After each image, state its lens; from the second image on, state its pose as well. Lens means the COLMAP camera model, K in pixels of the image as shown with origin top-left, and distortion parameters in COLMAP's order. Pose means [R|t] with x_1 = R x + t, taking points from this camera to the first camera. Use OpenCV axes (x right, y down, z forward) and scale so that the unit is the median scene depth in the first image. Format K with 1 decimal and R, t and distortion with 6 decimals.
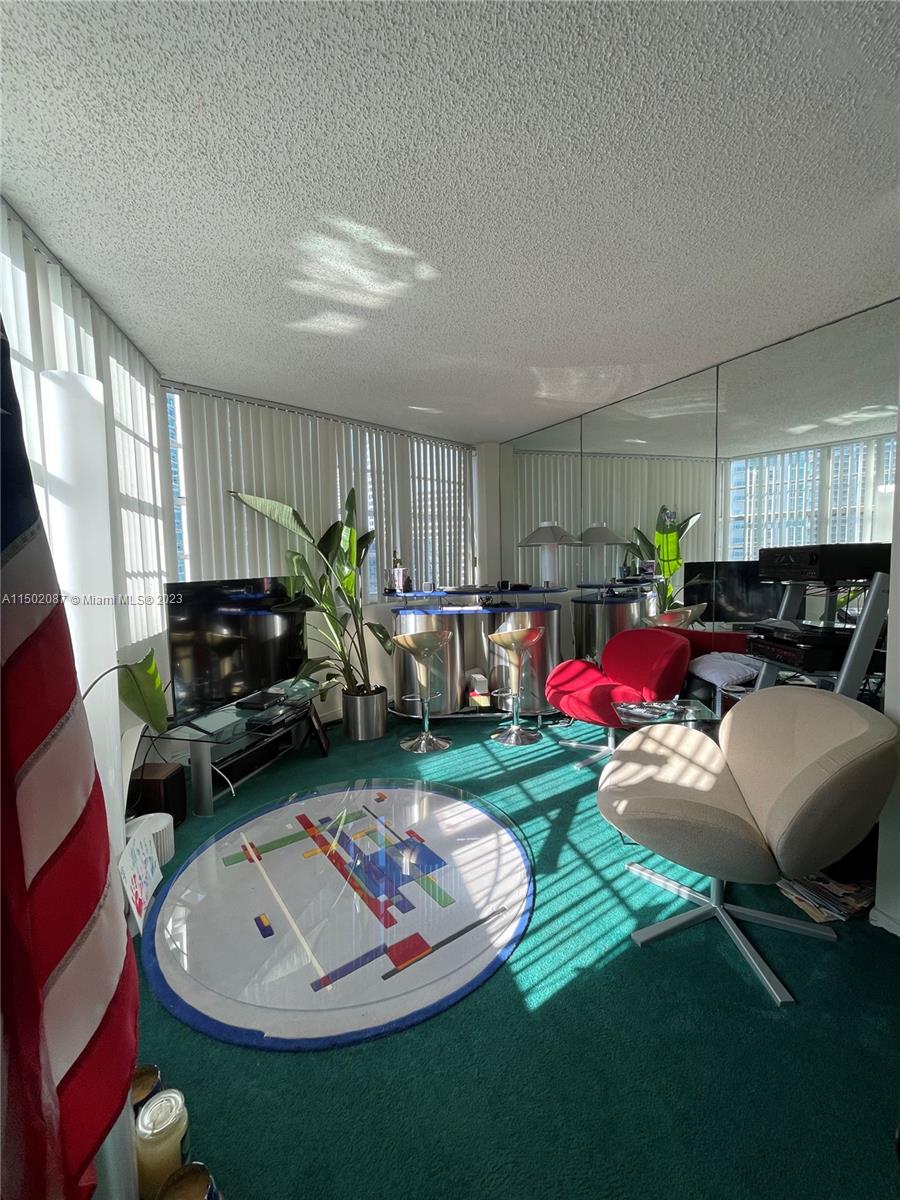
lens RADIAL K [[482.4, 0, 449.1], [0, 482.4, 598.5], [0, 0, 1]] dist [-0.003262, -0.002129]
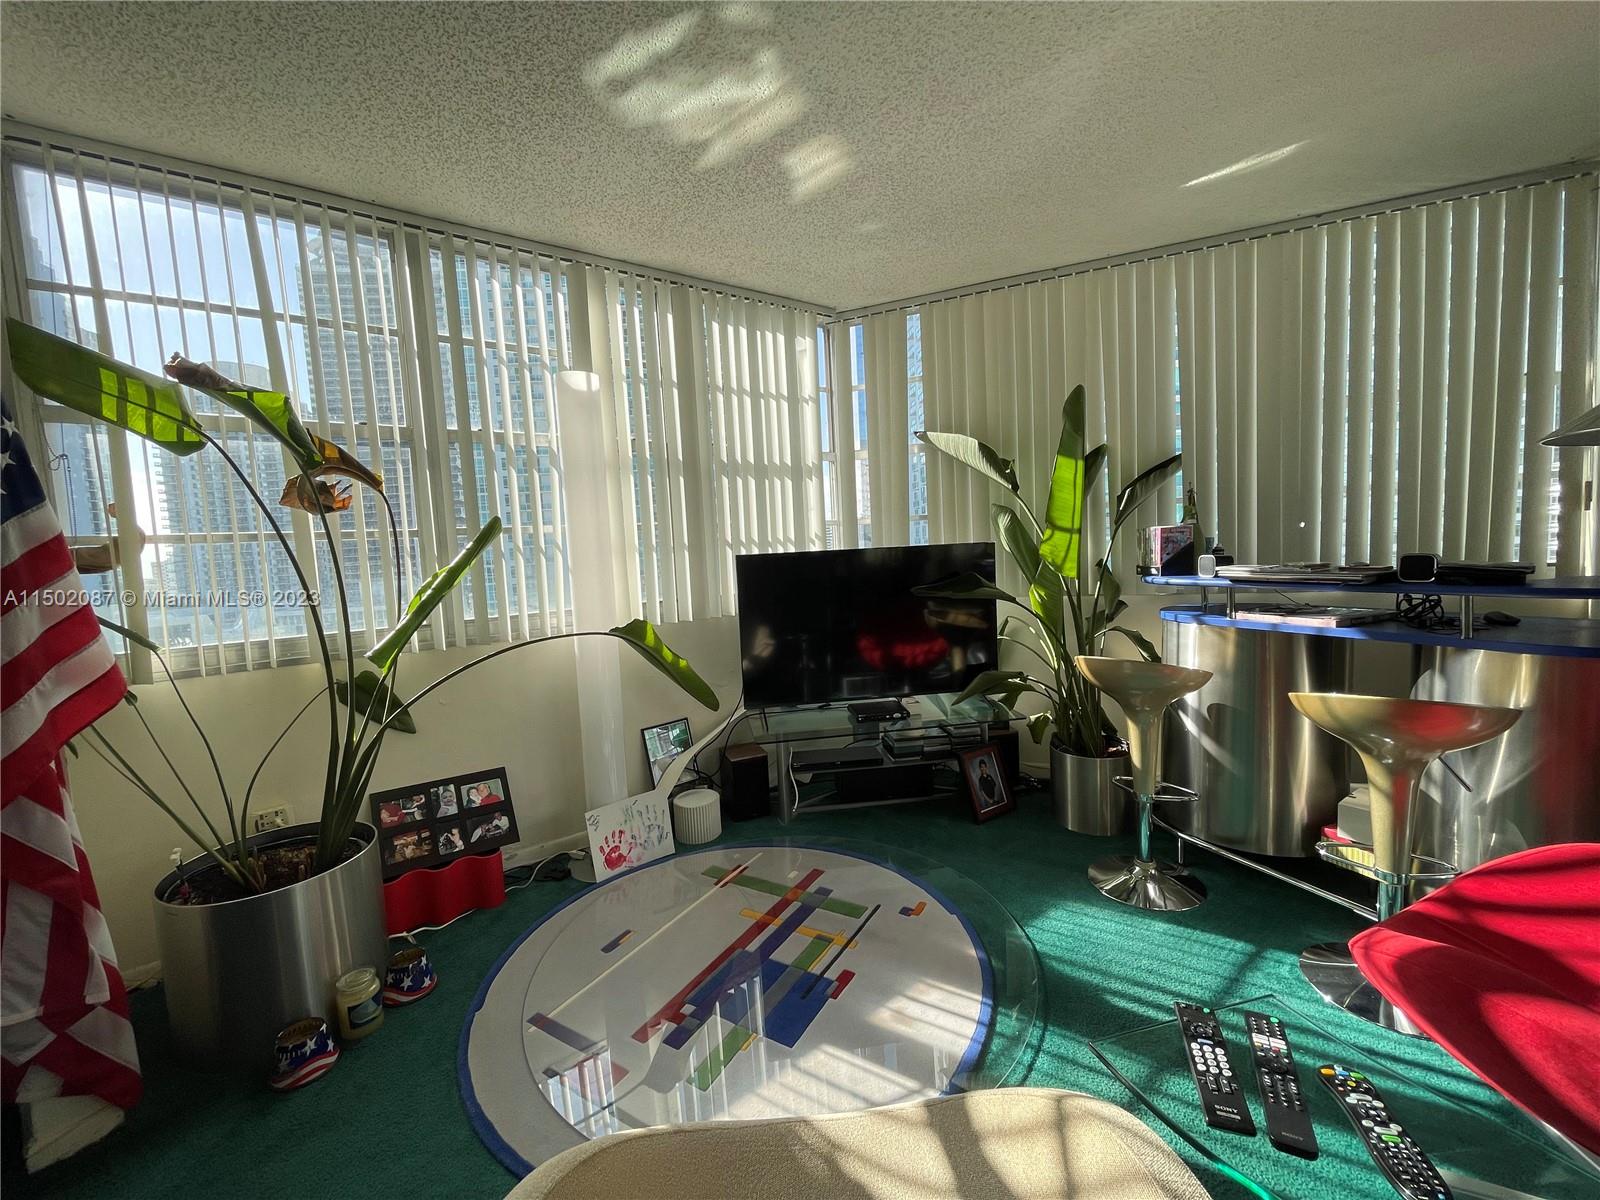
lens RADIAL K [[644.9, 0, 800.5], [0, 644.9, 598.4], [0, 0, 1]] dist [-0.001825, -0.001139]
pose [[0.380160, 0.079748, -0.921476, 0.572837], [-0.028579, 0.996813, 0.074477, -0.041622], [0.924479, -0.001978, 0.381228, 0.605496]]
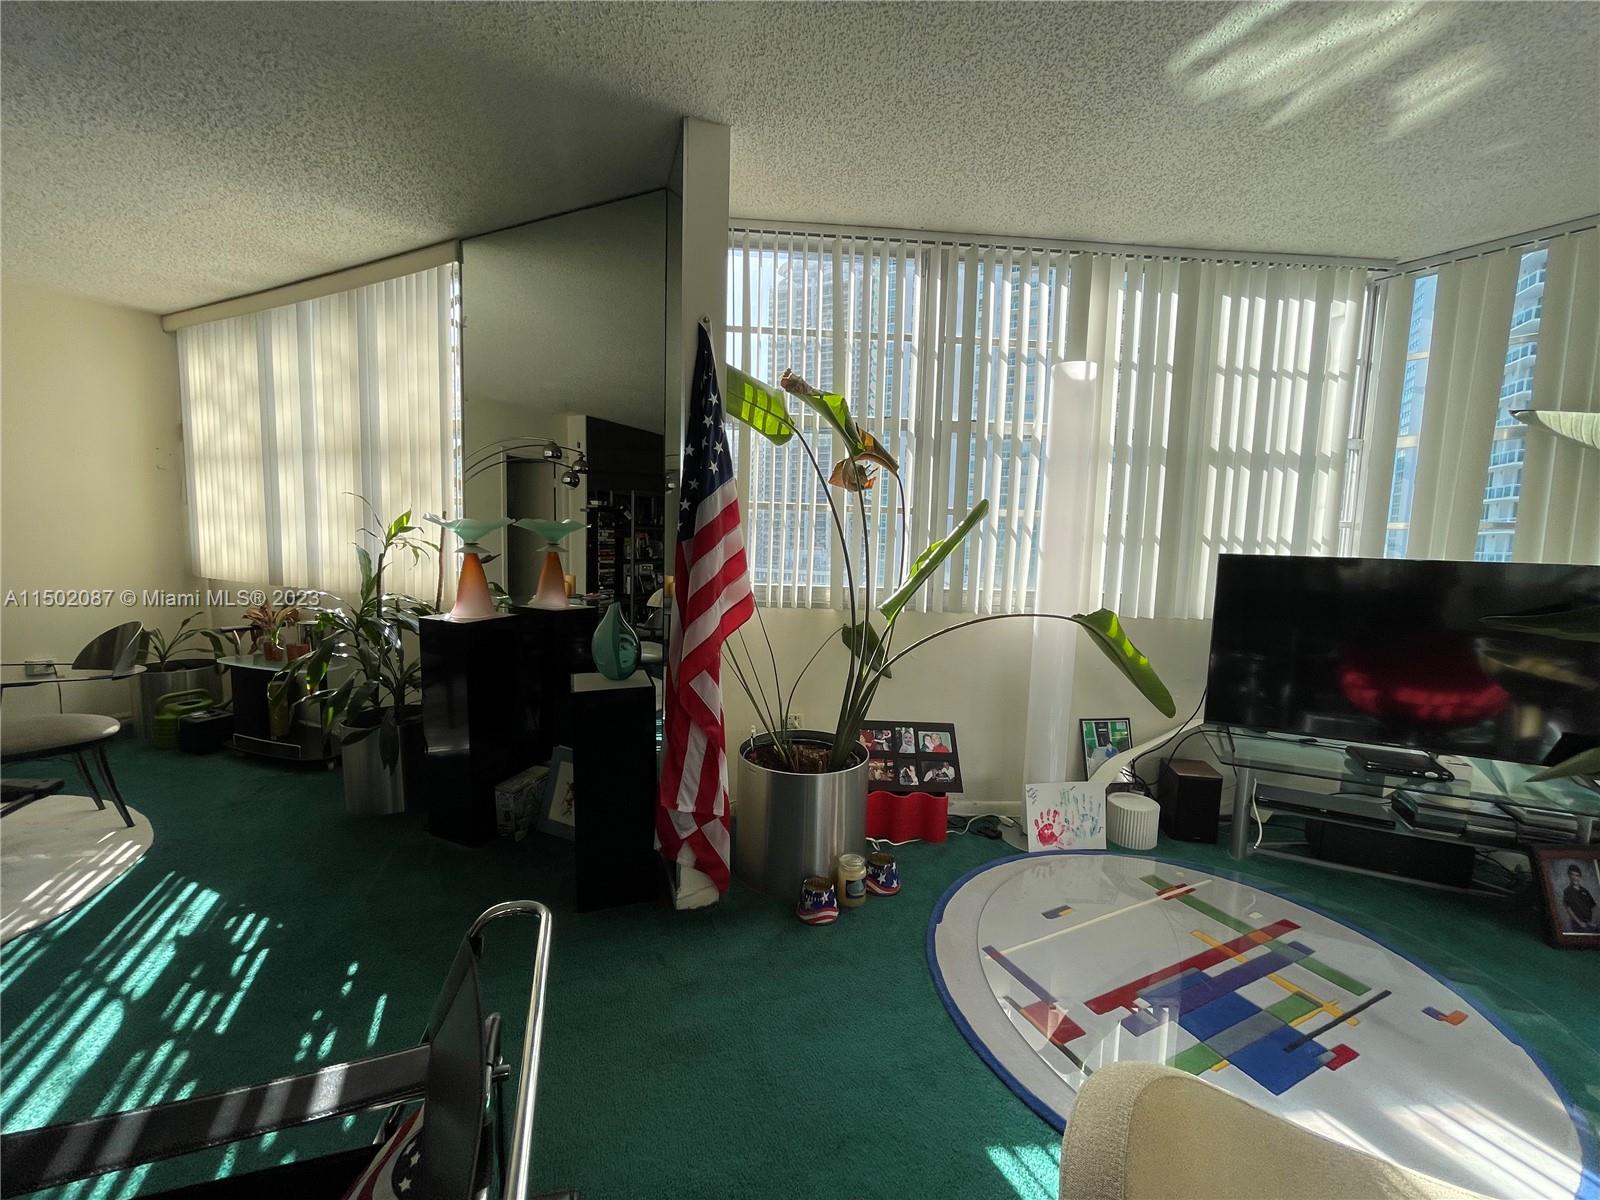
lens RADIAL K [[644.9, 0, 800.5], [0, 644.9, 598.4], [0, 0, 1]] dist [-0.001825, -0.001139]
pose [[-0.187144, 0.109432, -0.976218, 0.616784], [-0.098845, 0.986634, 0.129548, -0.025817], [0.977347, 0.120738, -0.173826, 0.463199]]
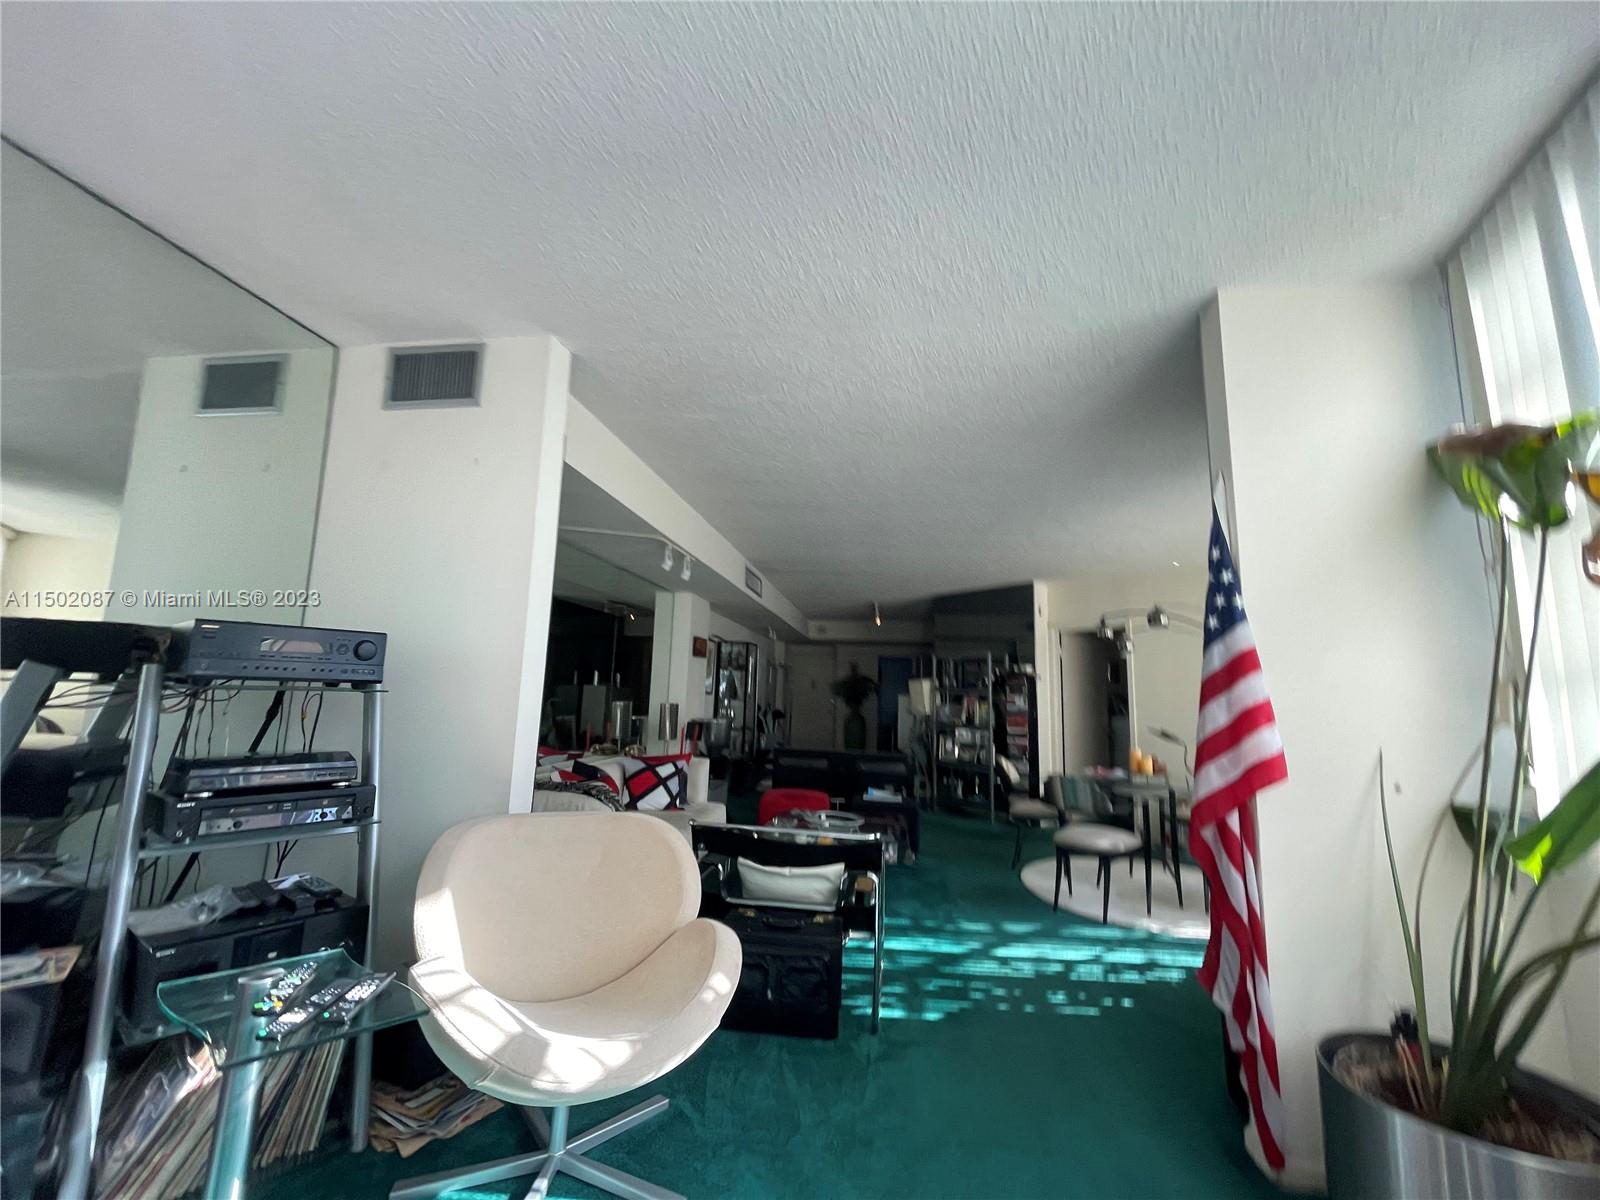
lens RADIAL K [[638.8, 0, 798.1], [0, 638.8, 594.2], [0, 0, 1]] dist [-0.001349, -0.000618]
pose [[-0.791395, 0.084587, 0.605425, -0.250765], [0.023471, 0.993855, -0.108175, -0.043575], [-0.610855, -0.071399, -0.788517, 1.143557]]
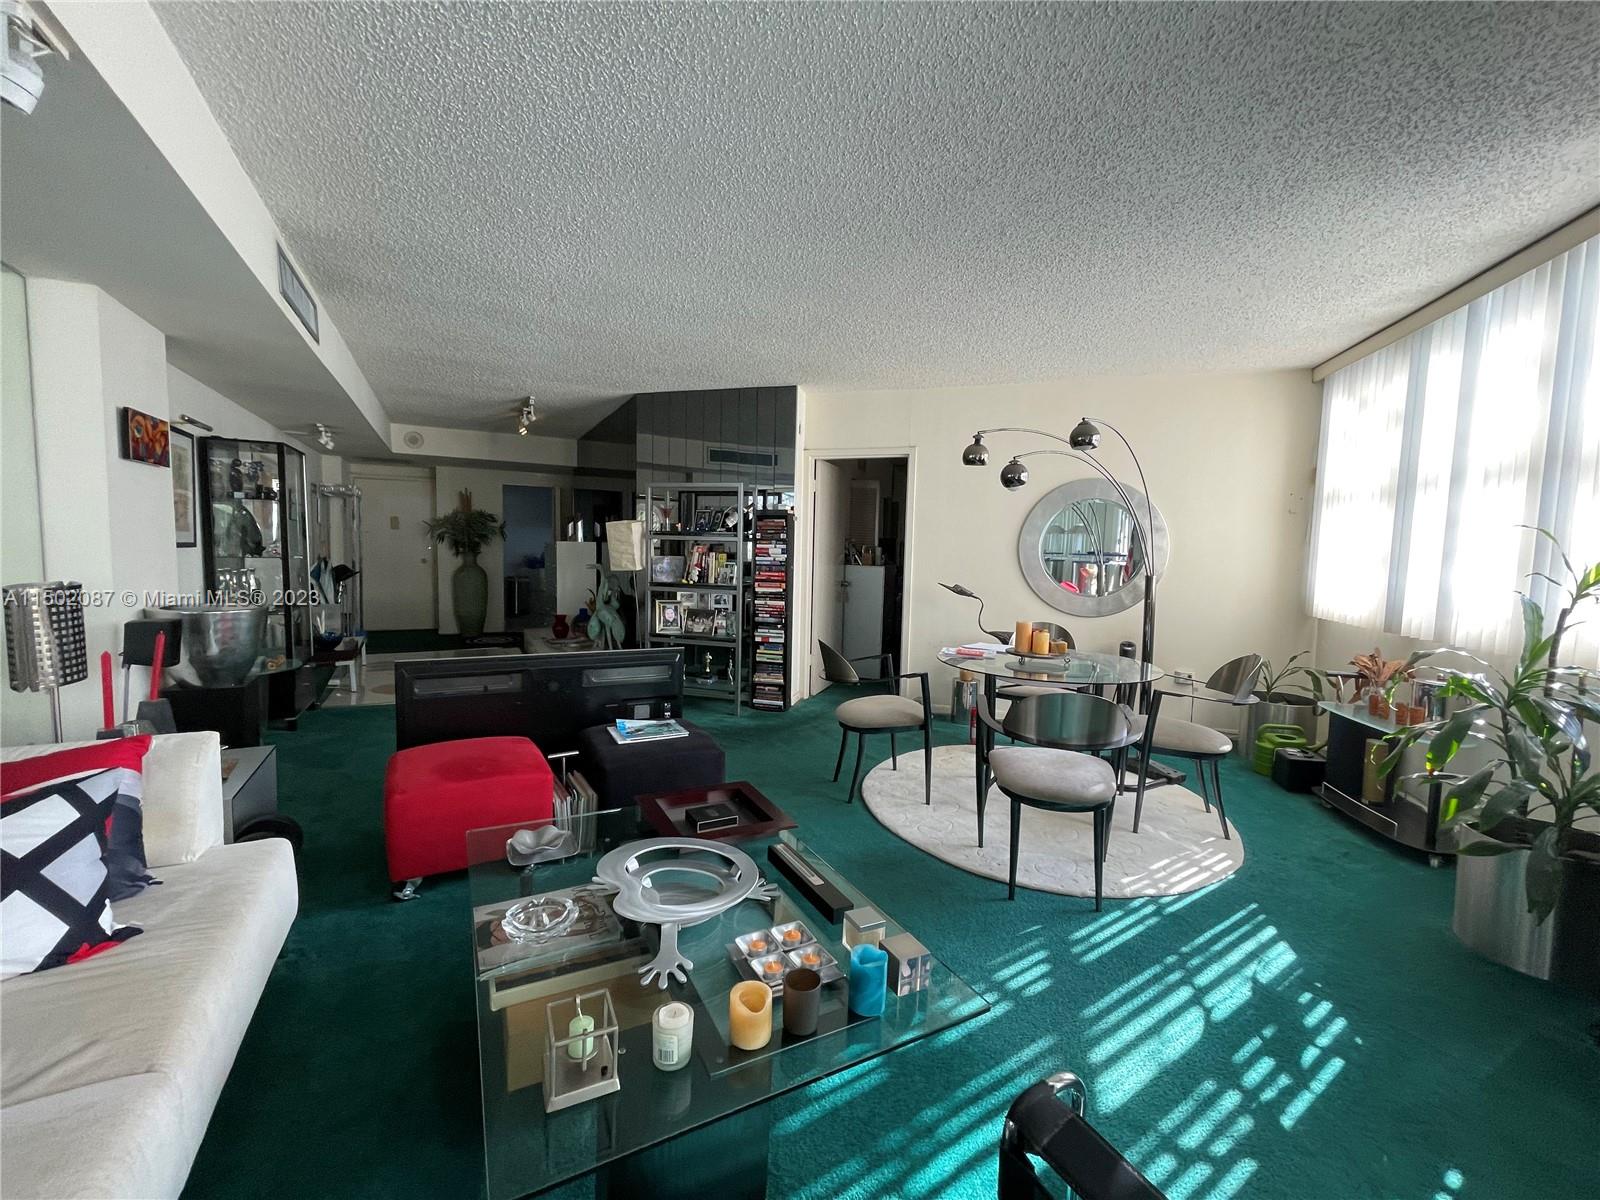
lens RADIAL K [[643.4, 0, 798.9], [0, 643.4, 598.2], [0, 0, 1]] dist [0.000657, -0.000520]
pose [[-0.999520, -0.005658, 0.030453, 0.571819], [-0.000841, 0.987768, 0.155931, -0.021504], [-0.030963, 0.155830, -0.987298, 0.350445]]
